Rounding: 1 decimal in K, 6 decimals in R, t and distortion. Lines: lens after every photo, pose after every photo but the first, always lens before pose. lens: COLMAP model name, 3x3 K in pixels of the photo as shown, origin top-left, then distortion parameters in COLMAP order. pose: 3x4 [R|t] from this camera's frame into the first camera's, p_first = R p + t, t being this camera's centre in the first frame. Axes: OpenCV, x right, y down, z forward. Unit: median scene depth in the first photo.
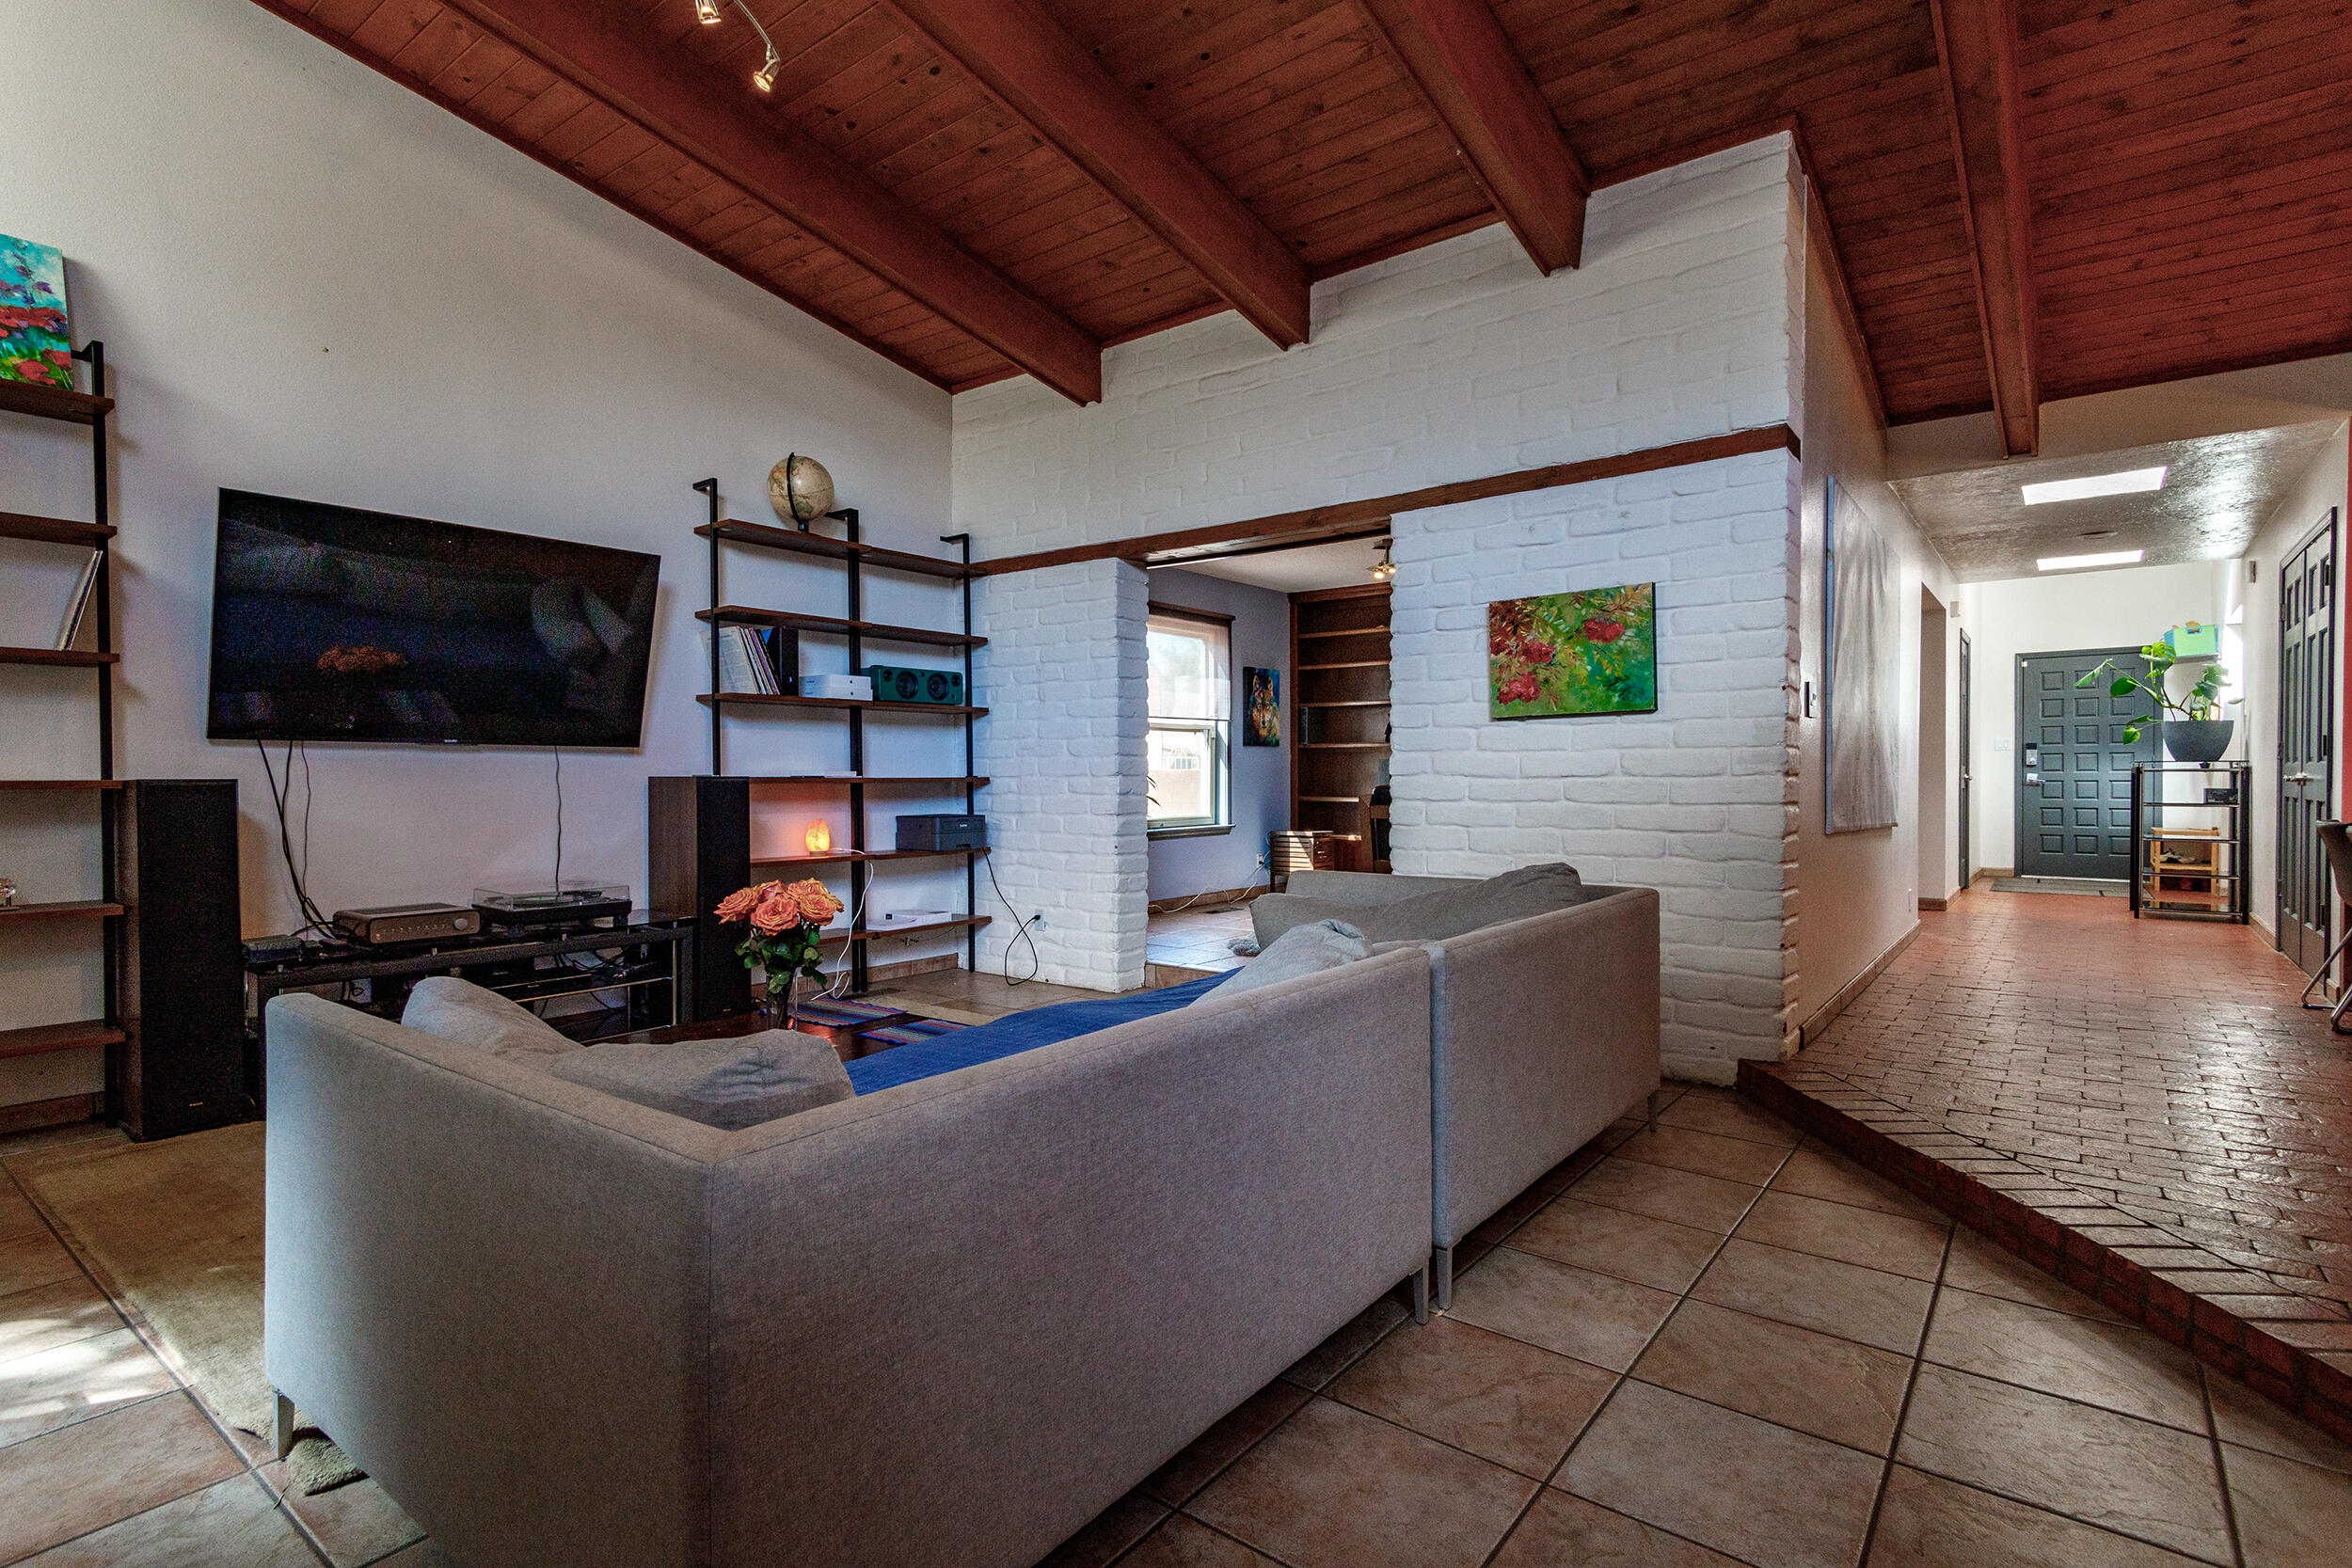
lens RADIAL K [[1140.2, 0, 1184.5], [0, 1140.2, 793.3], [0, 0, 1]] dist [0.013955, 0.000200]
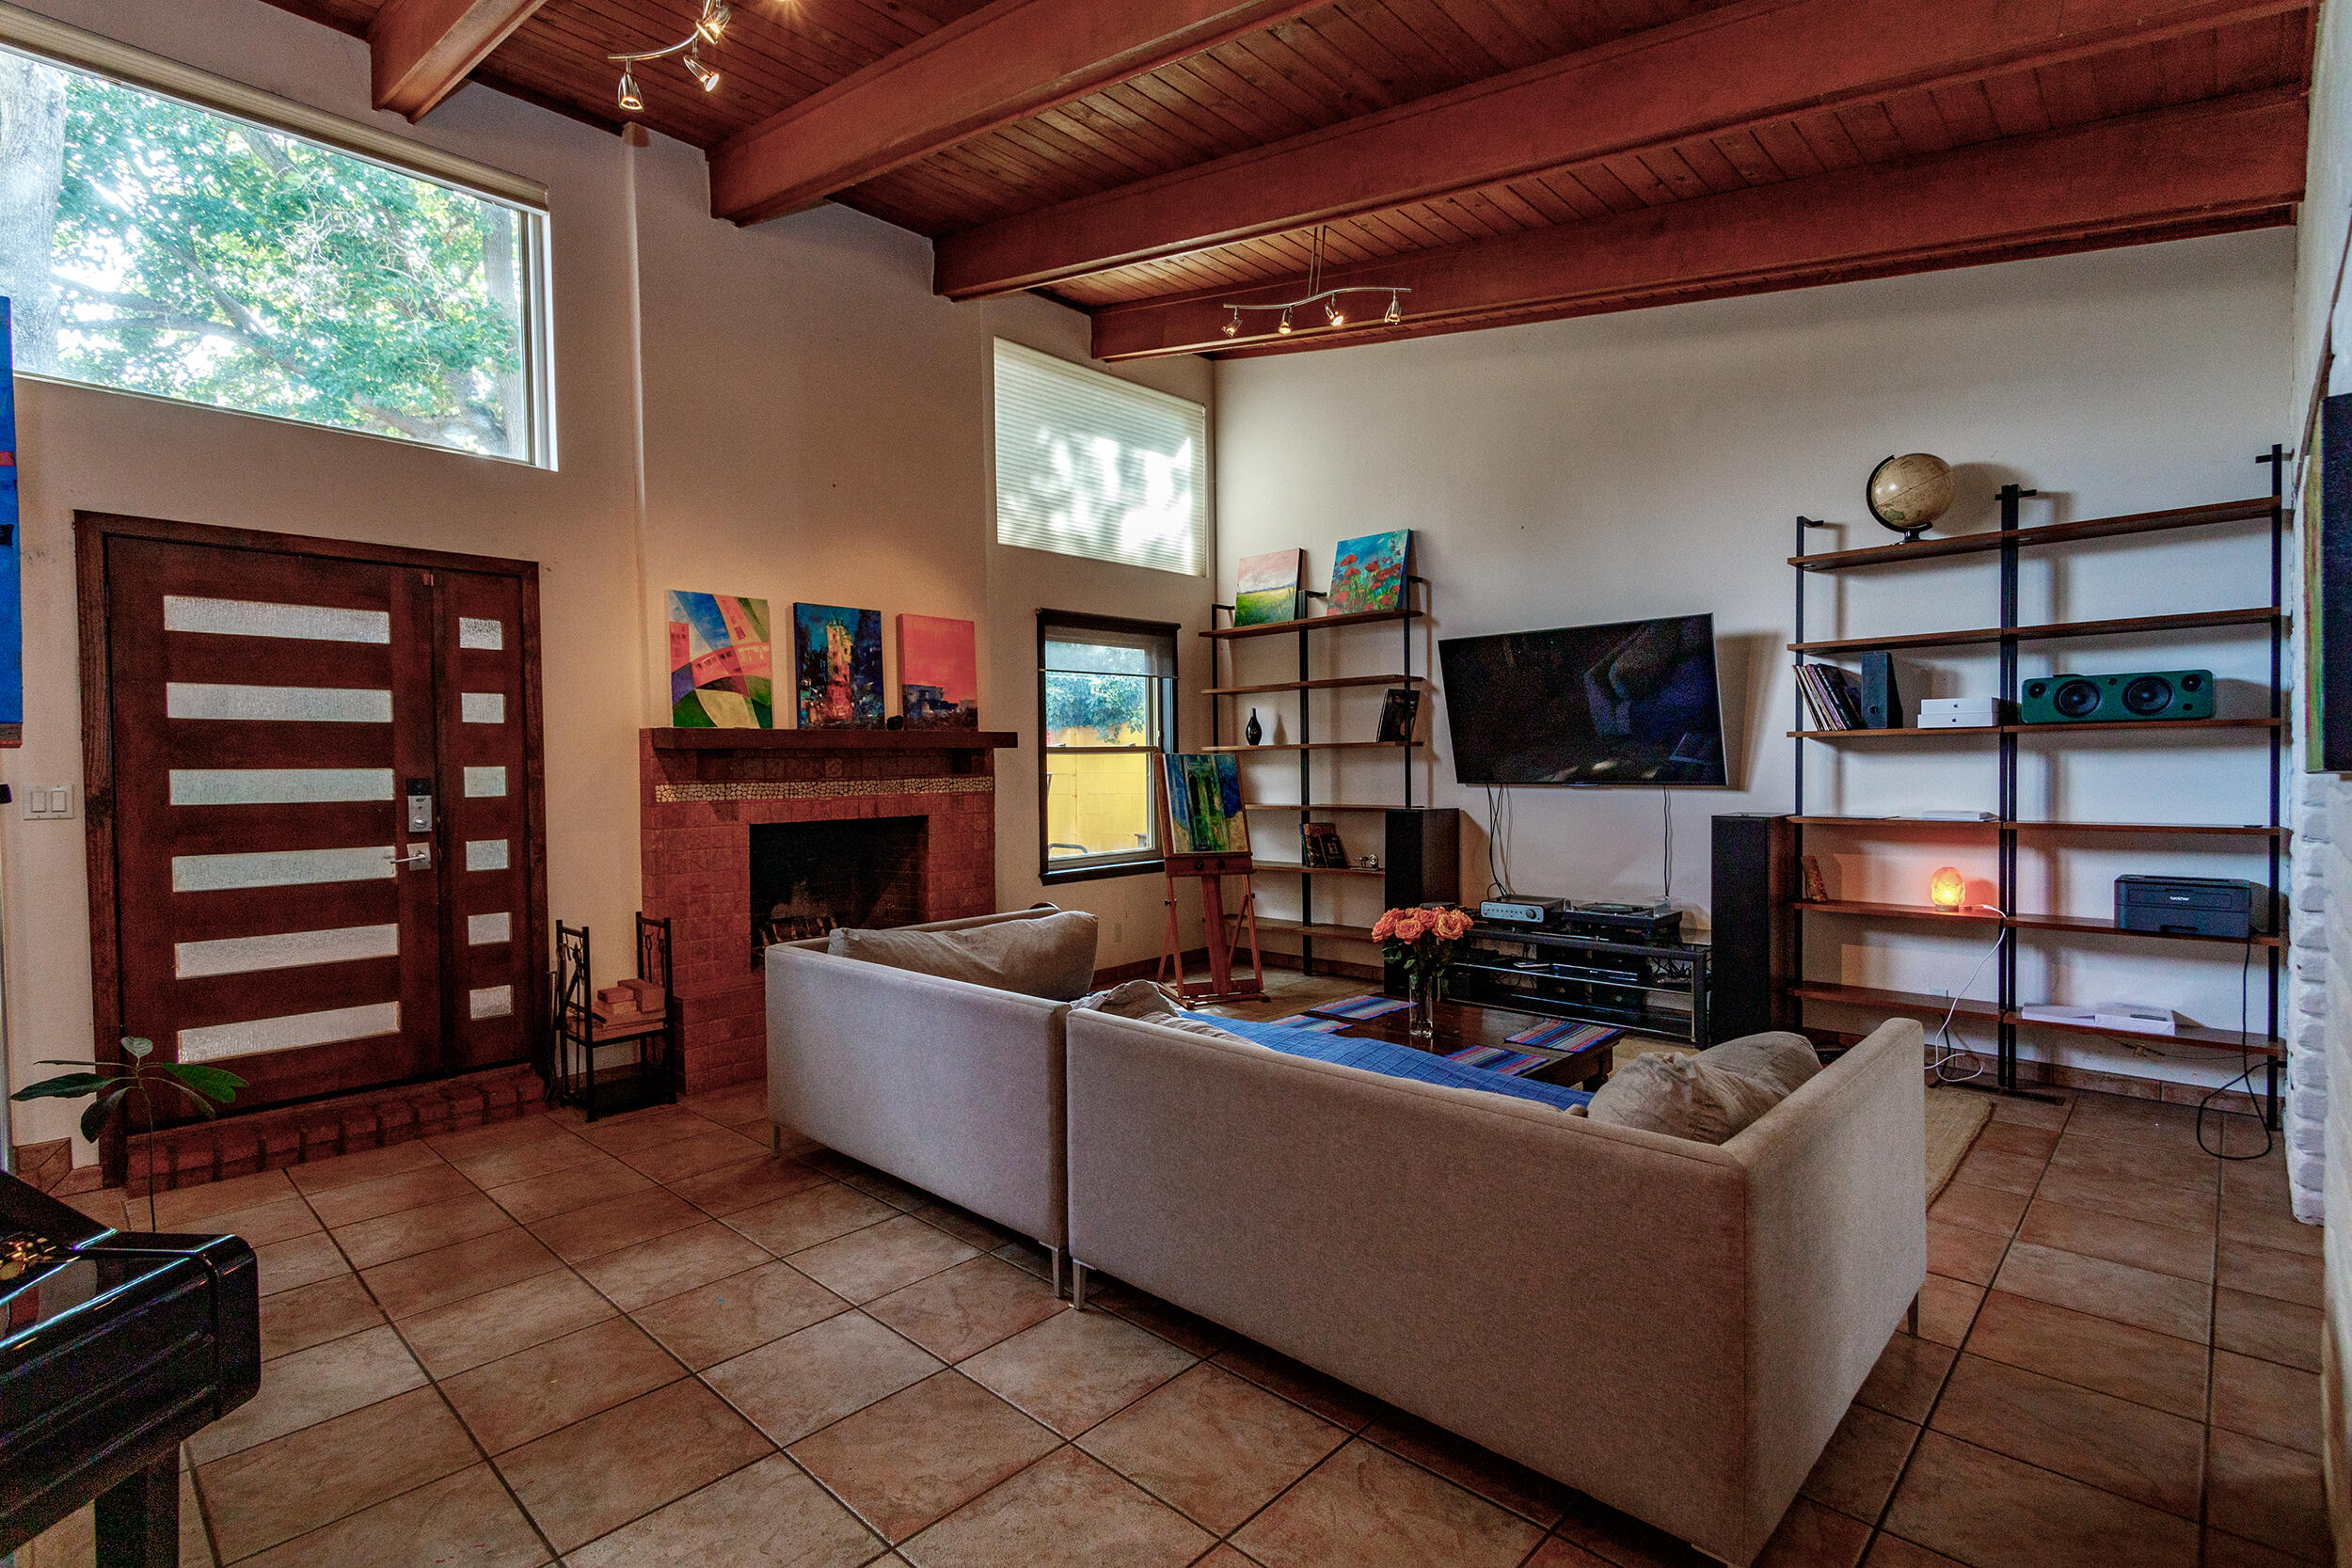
lens RADIAL K [[1140.2, 0, 1179.0], [0, 1140.2, 803.3], [0, 0, 1]] dist [0.013955, 0.000200]
pose [[-0.106645, 0.040026, -0.993491, 0.643590], [-0.005233, 0.999153, 0.040816, -0.062151], [0.994283, 0.009552, -0.106345, 0.564790]]
